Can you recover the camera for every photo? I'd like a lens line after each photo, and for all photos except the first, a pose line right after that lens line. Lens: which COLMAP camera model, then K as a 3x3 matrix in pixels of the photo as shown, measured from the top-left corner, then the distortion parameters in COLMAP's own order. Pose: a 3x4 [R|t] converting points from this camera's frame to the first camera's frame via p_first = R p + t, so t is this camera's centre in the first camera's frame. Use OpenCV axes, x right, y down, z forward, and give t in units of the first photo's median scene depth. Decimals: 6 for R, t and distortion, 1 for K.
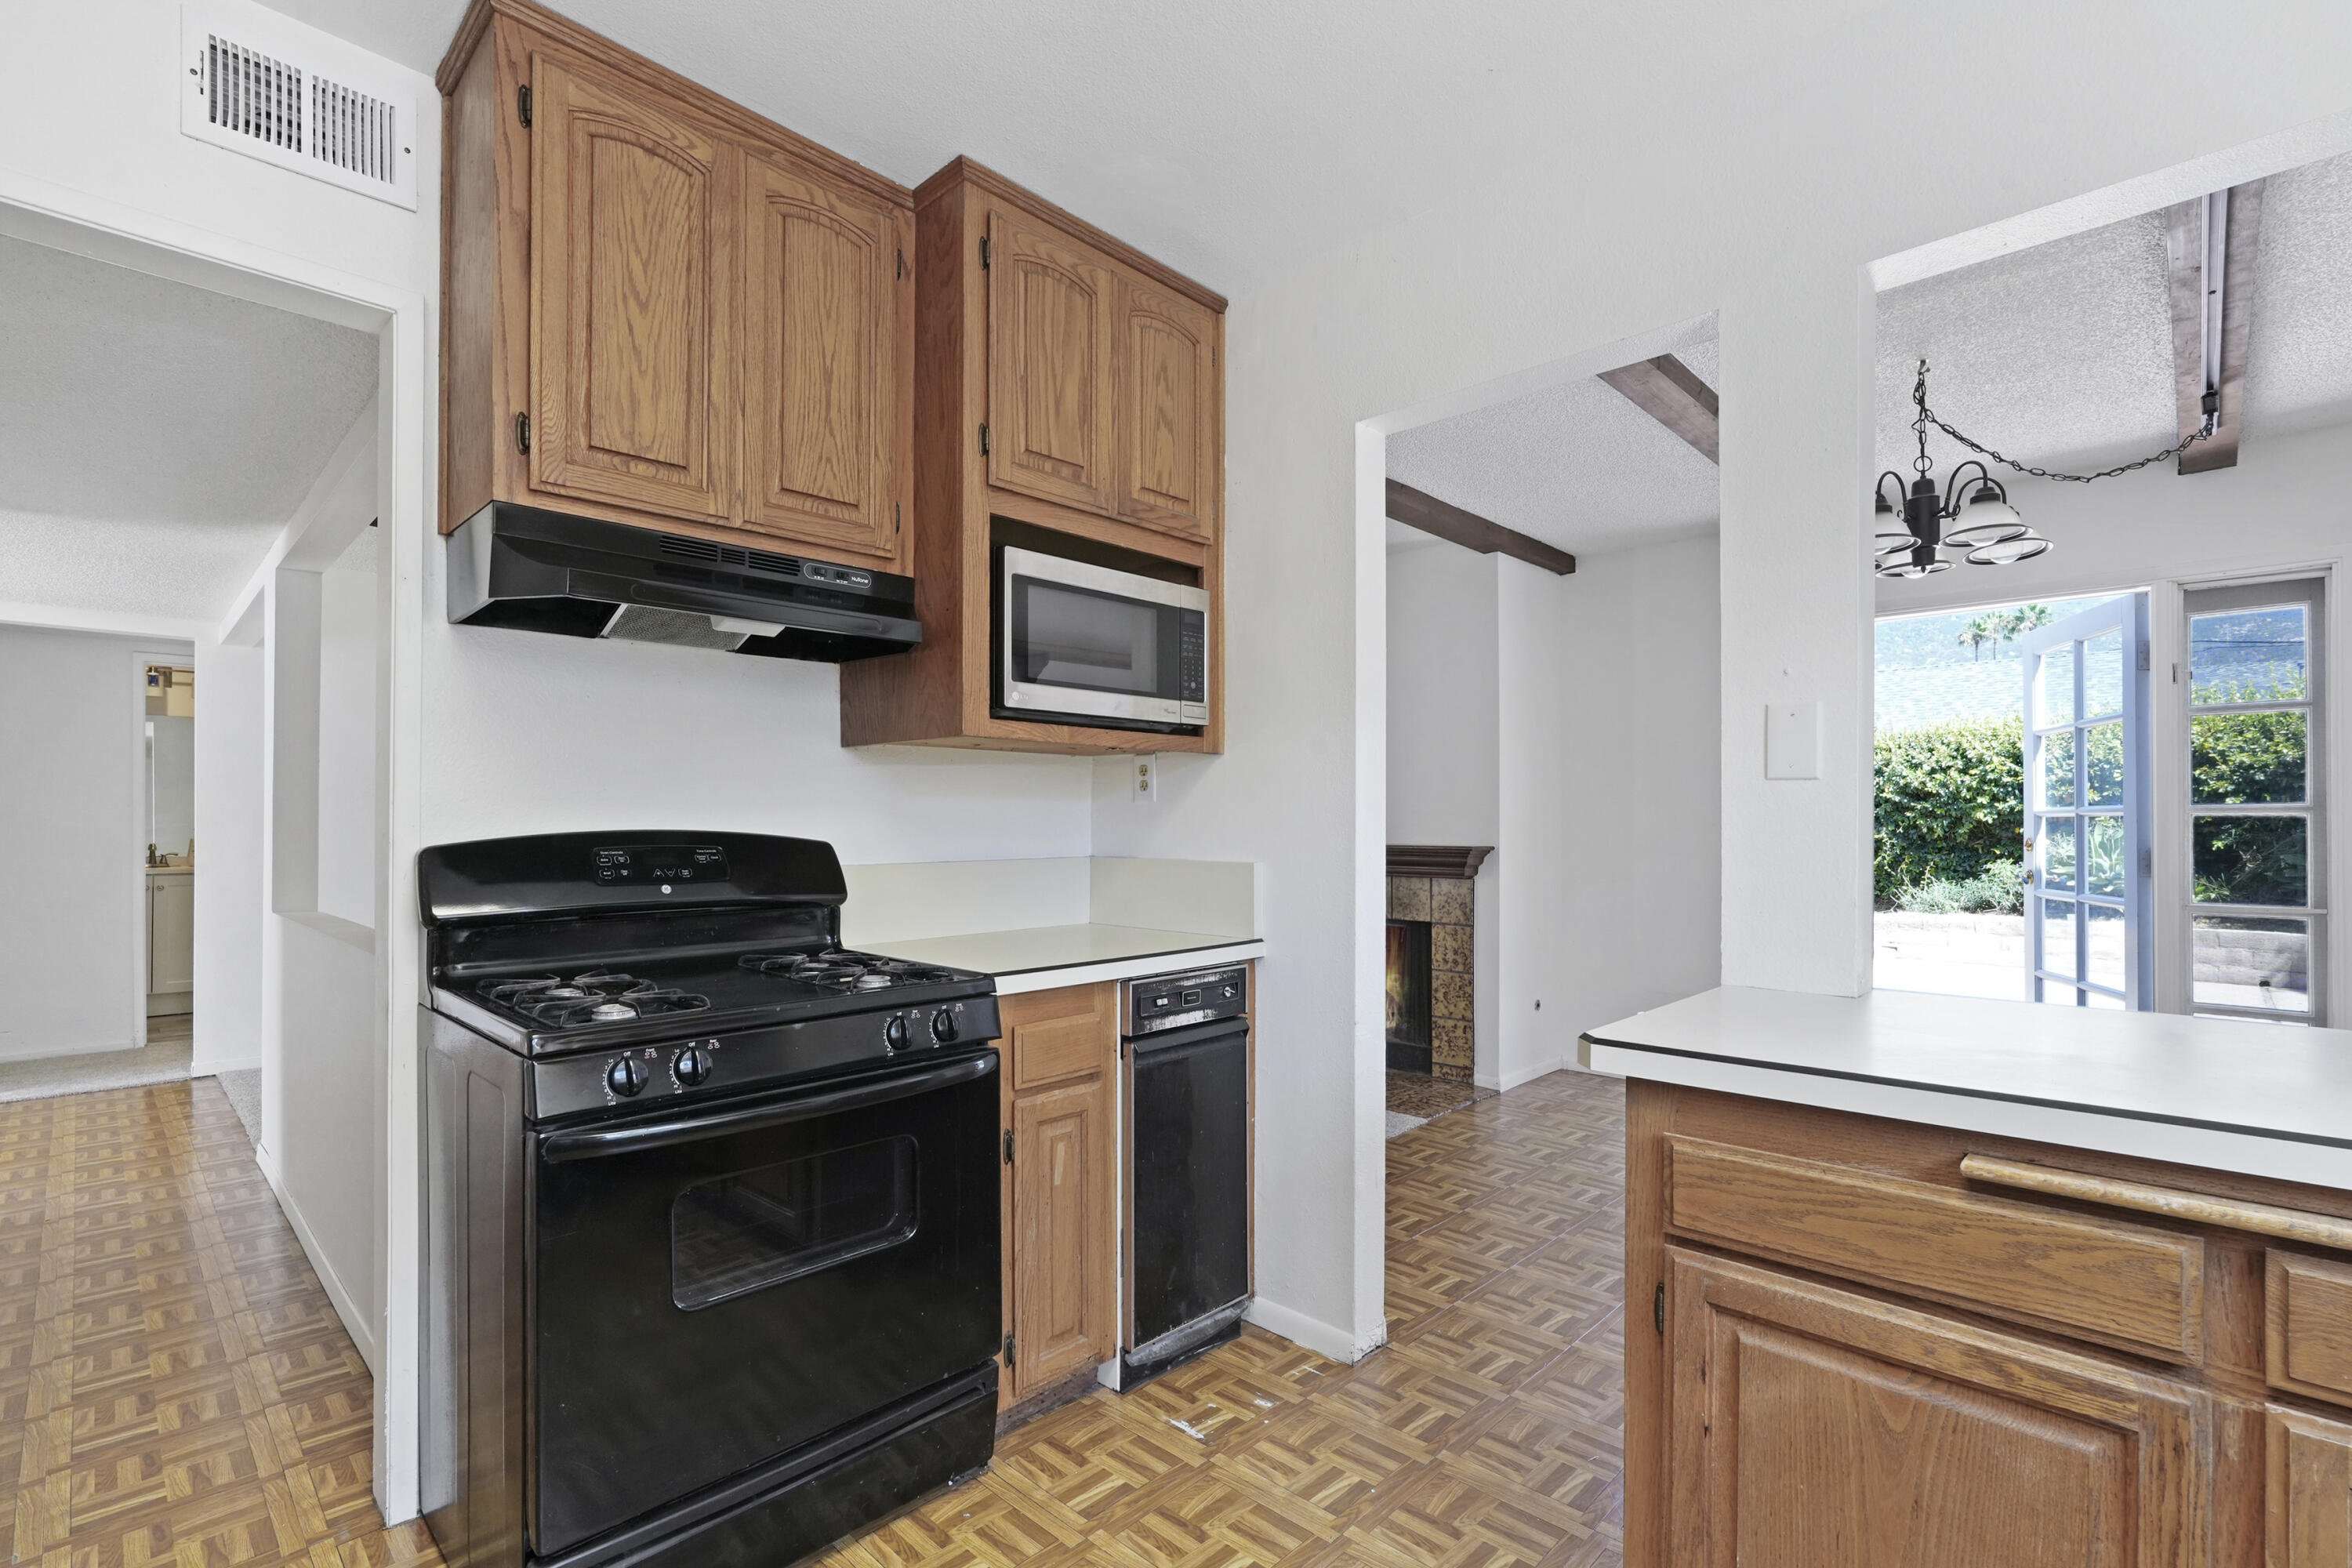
lens RADIAL K [[1021.6, 0, 1154.0], [0, 1021.6, 809.2], [0, 0, 1]] dist [-0.013756, 0.002121]
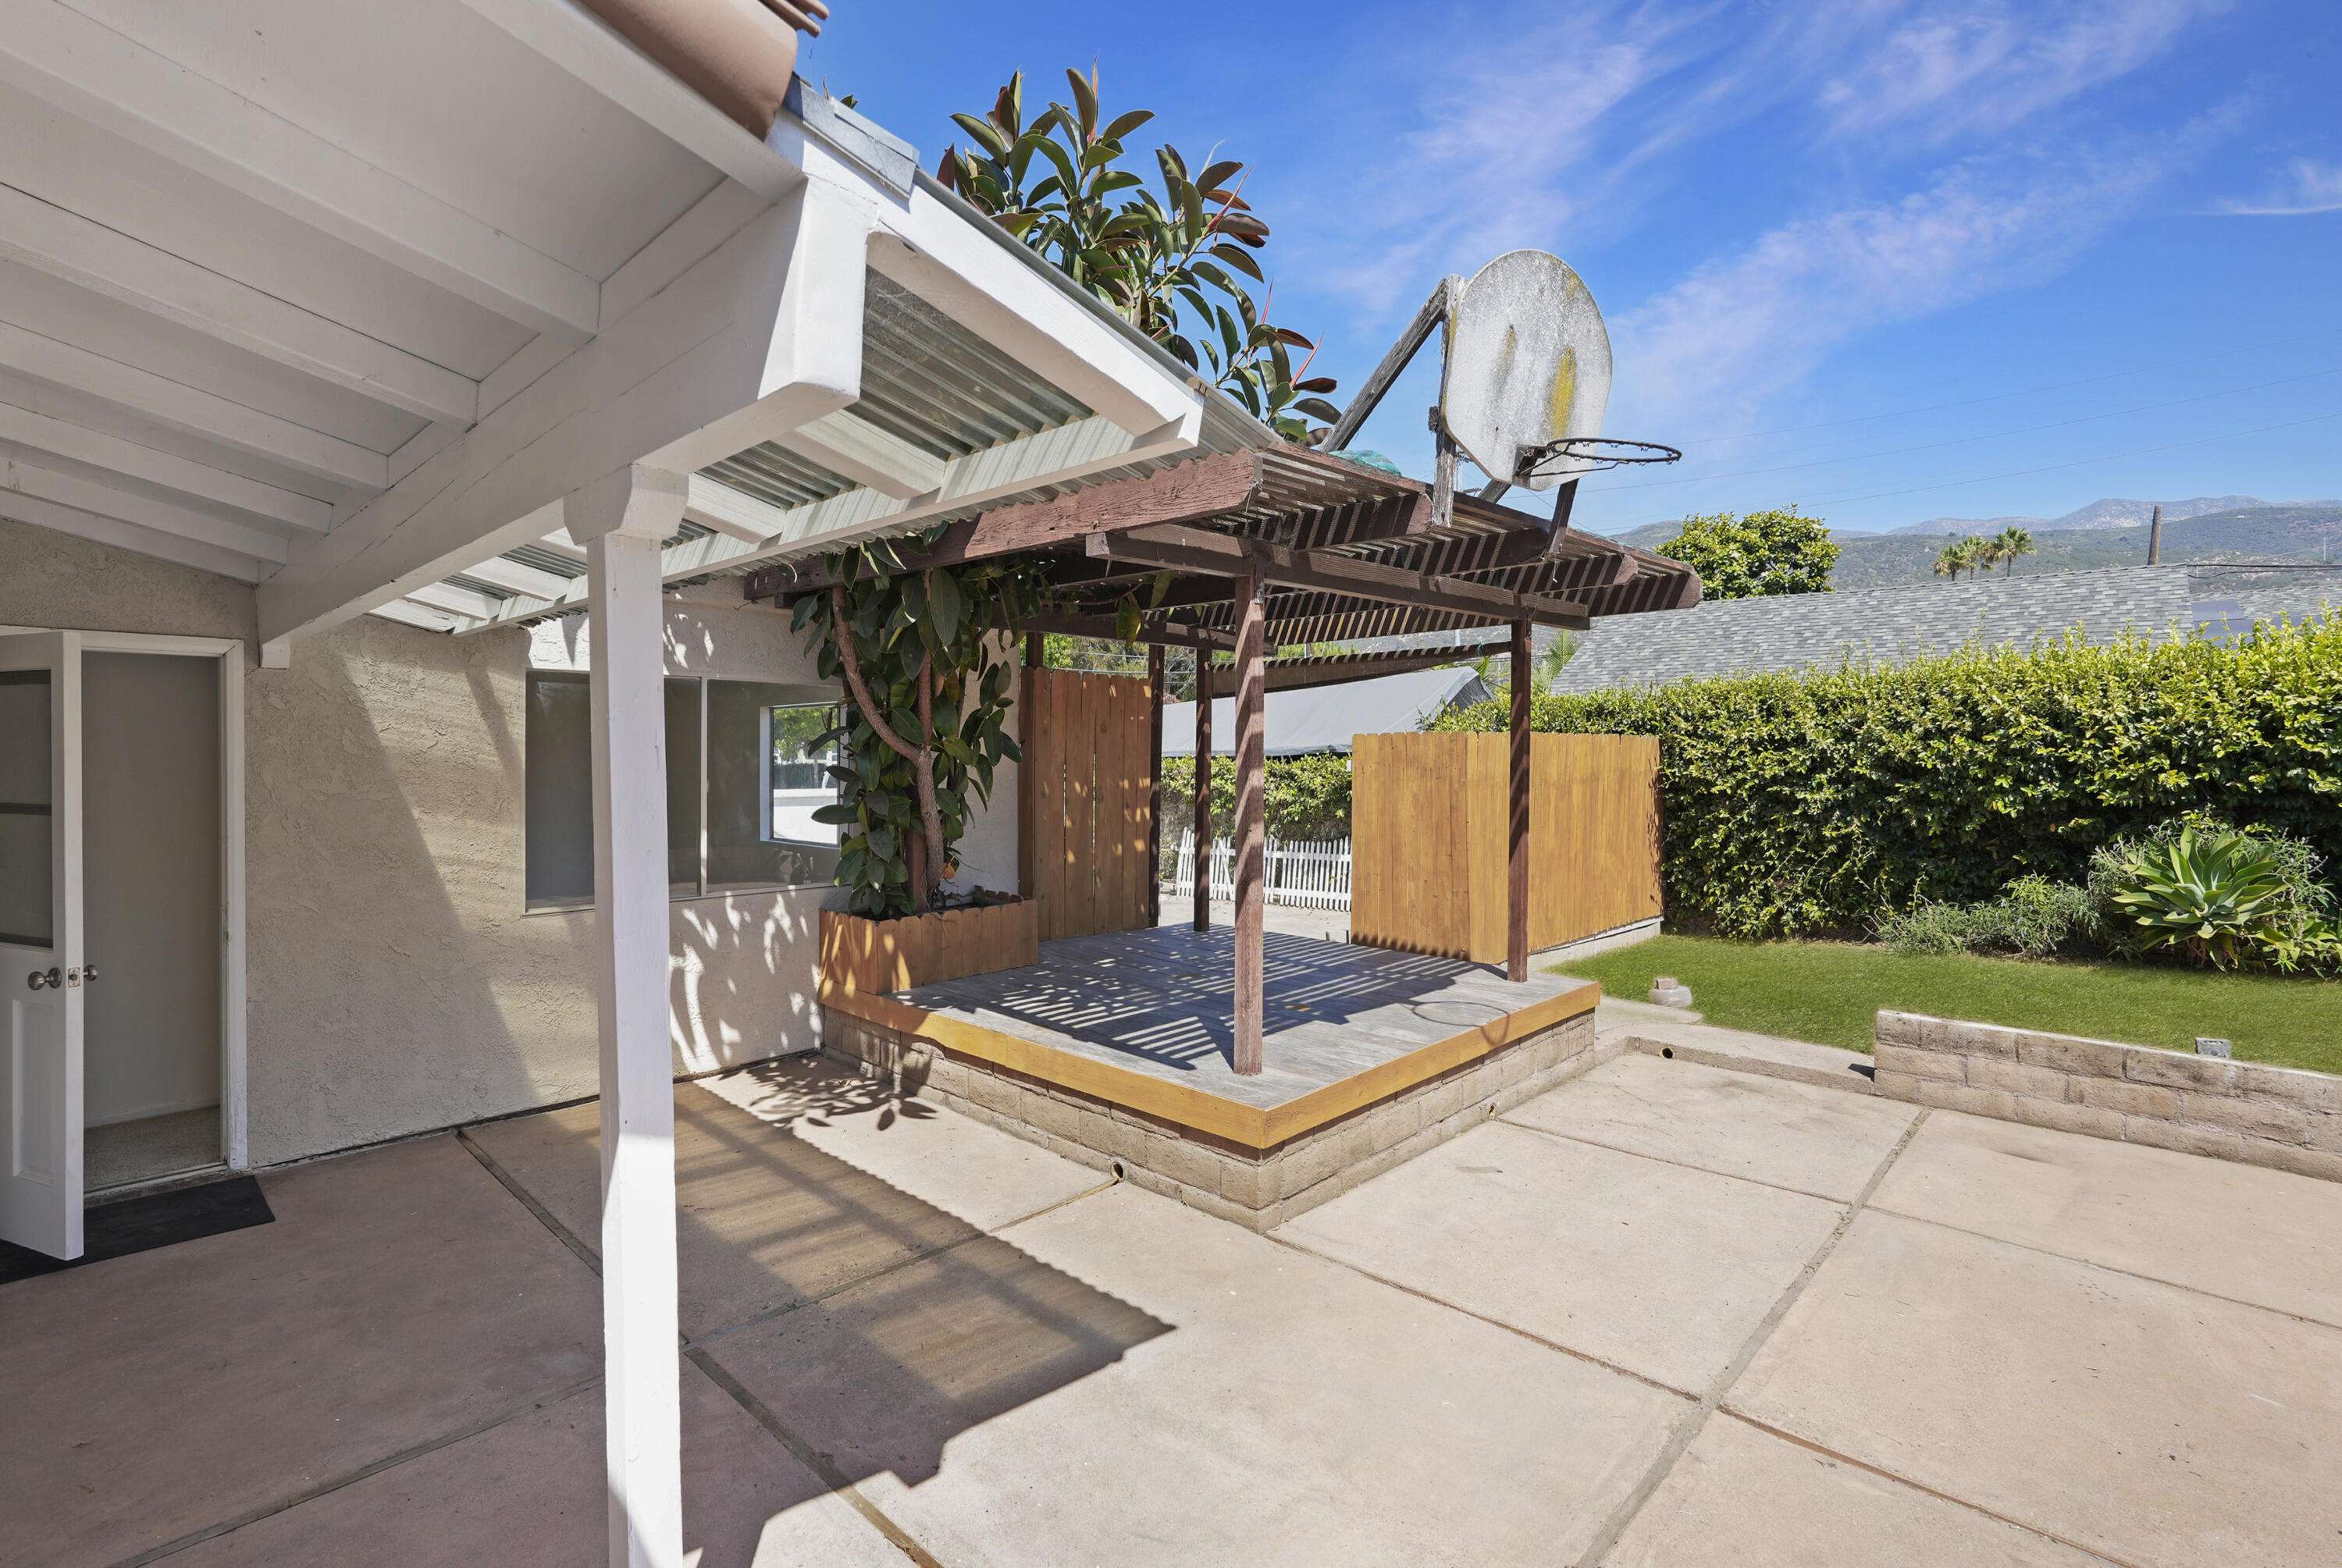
lens RADIAL K [[1077.7, 0, 1171.8], [0, 1077.7, 768.9], [0, 0, 1]] dist [-0.019755, 0.007567]
pose [[0.998474, -0.001838, 0.055201, 0.251554], [0.000570, 0.999736, 0.022978, -0.033180], [-0.055228, -0.022911, 0.998211, 0.349823]]
